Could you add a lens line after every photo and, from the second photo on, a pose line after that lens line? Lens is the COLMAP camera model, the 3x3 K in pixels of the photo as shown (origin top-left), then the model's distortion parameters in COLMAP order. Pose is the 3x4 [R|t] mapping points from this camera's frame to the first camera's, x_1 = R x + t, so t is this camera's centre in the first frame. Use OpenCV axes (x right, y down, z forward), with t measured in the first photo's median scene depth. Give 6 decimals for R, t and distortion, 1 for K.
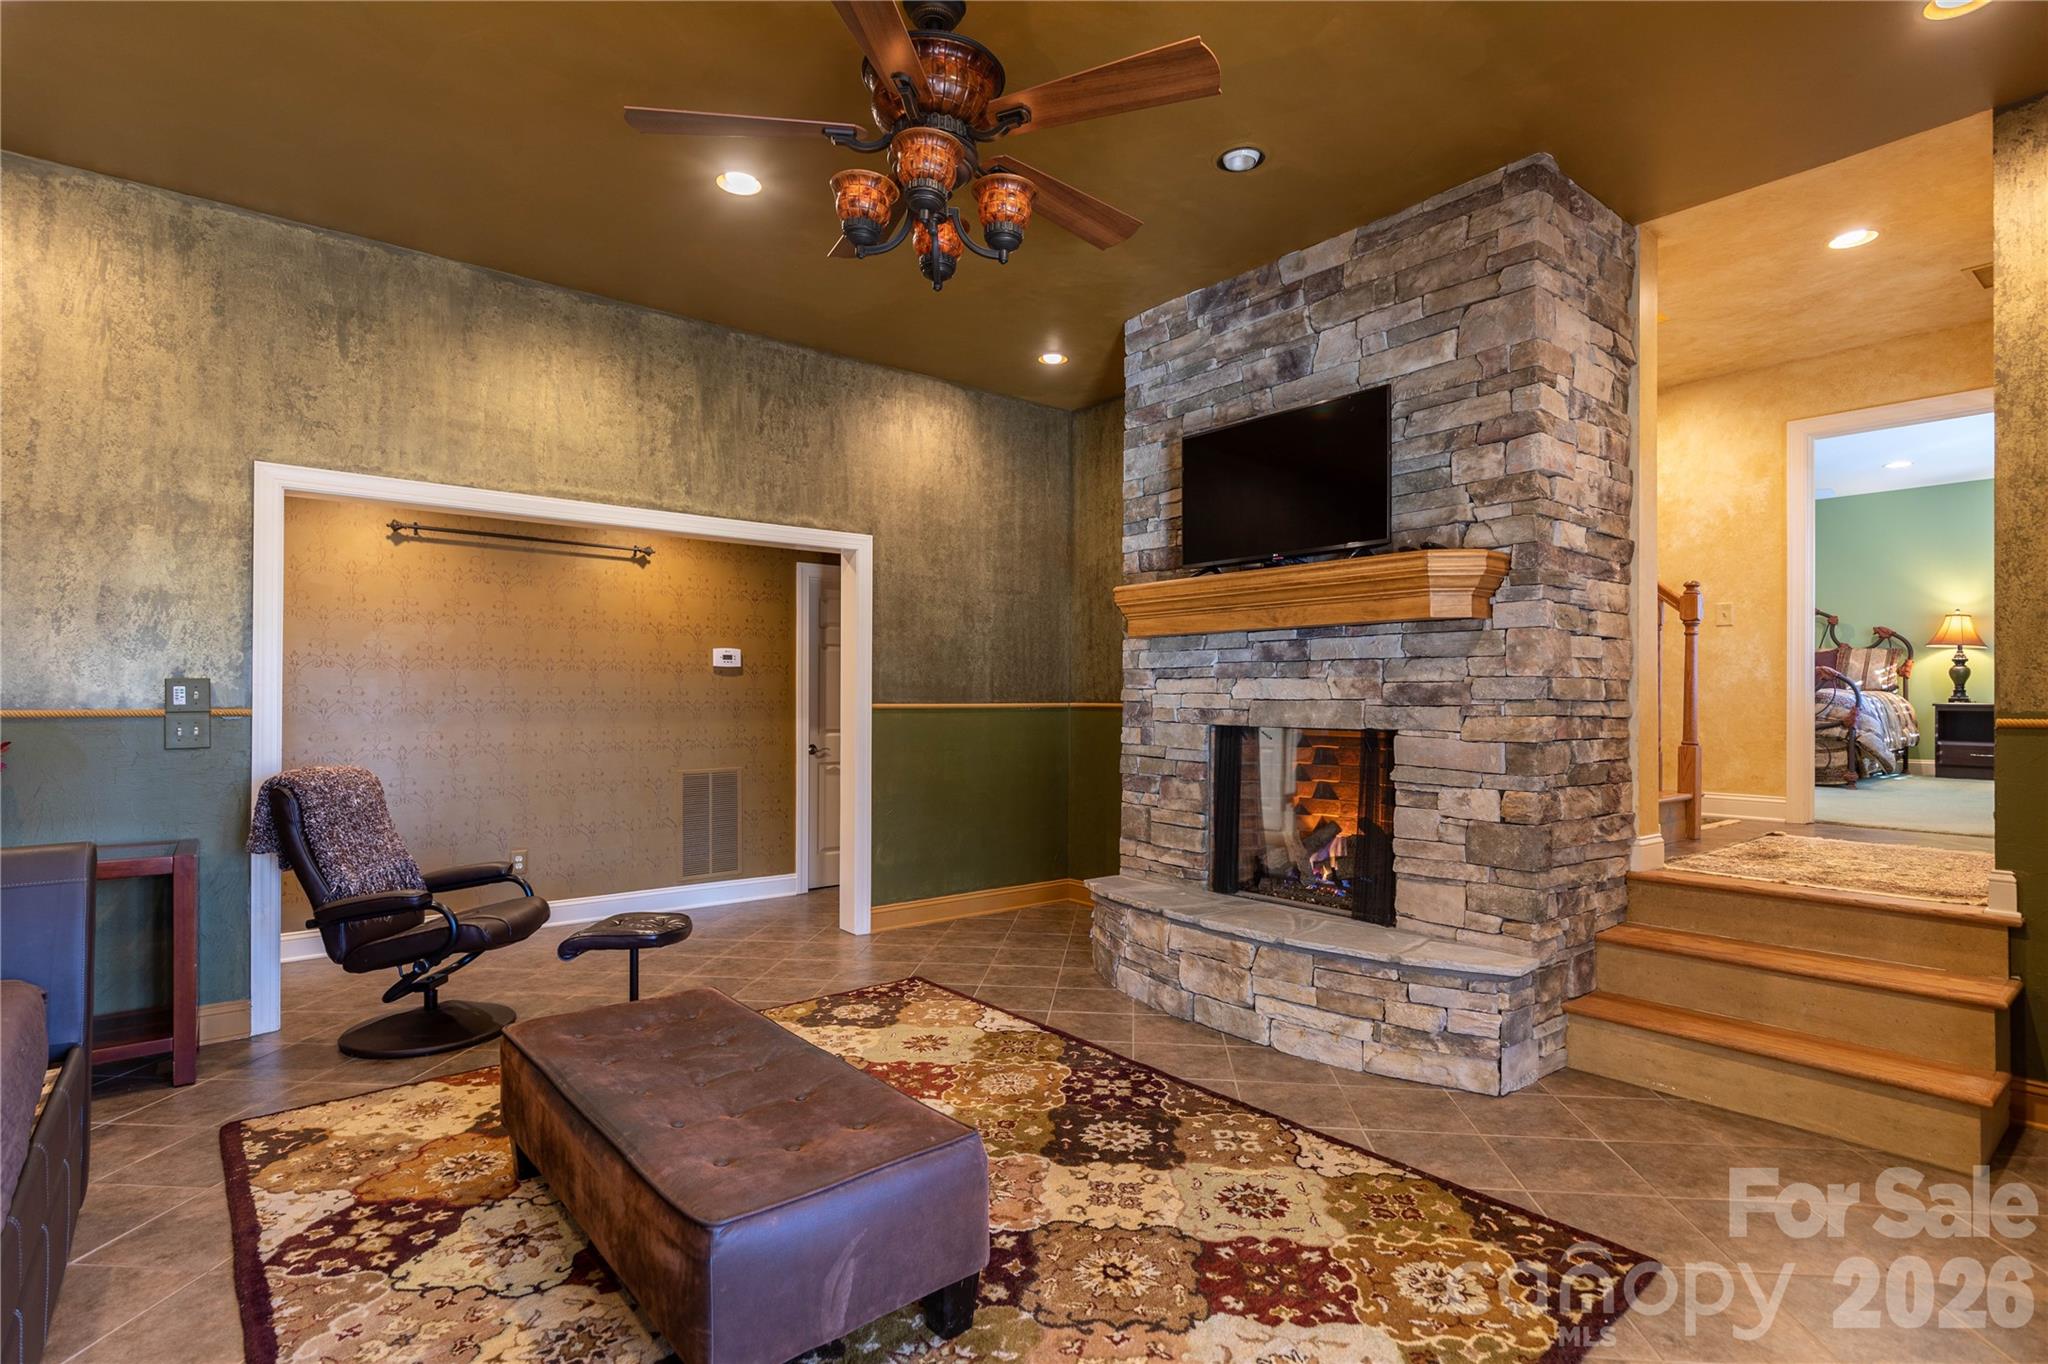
lens RADIAL K [[1003.6, 0, 1030.1], [0, 1003.6, 675.8], [0, 0, 1]] dist [0.013564, 0.000655]
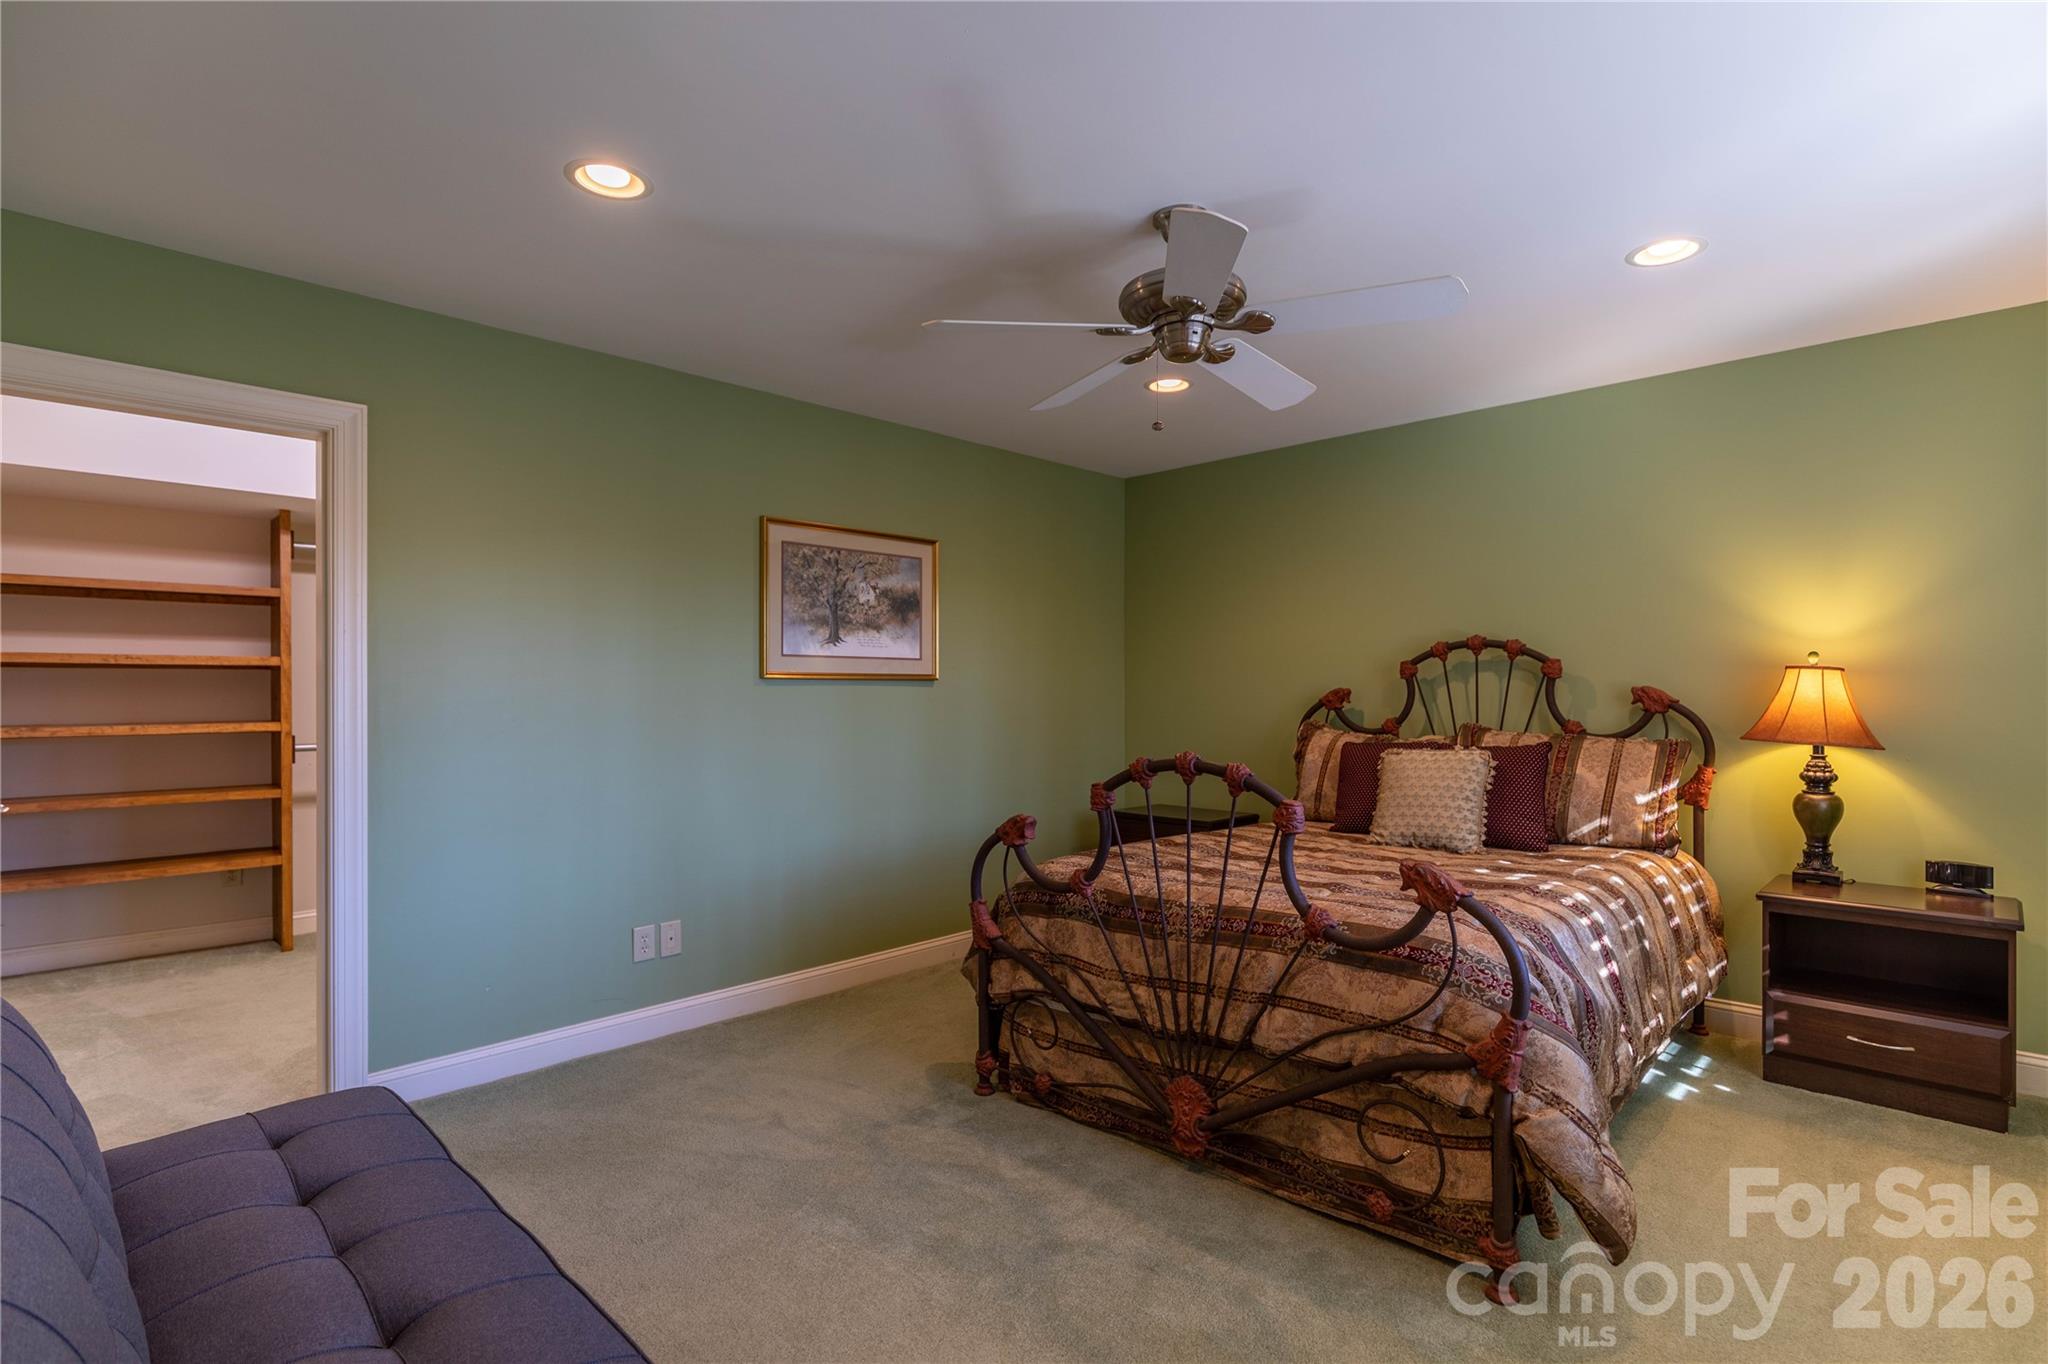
lens RADIAL K [[1003.6, 0, 1033.1], [0, 1003.6, 697.1], [0, 0, 1]] dist [0.013564, 0.000655]
pose [[0.994079, -0.007267, 0.108414, 0.559458], [0.006874, 0.999968, 0.004004, -0.050154], [-0.108440, -0.003235, 0.994098, 0.630855]]
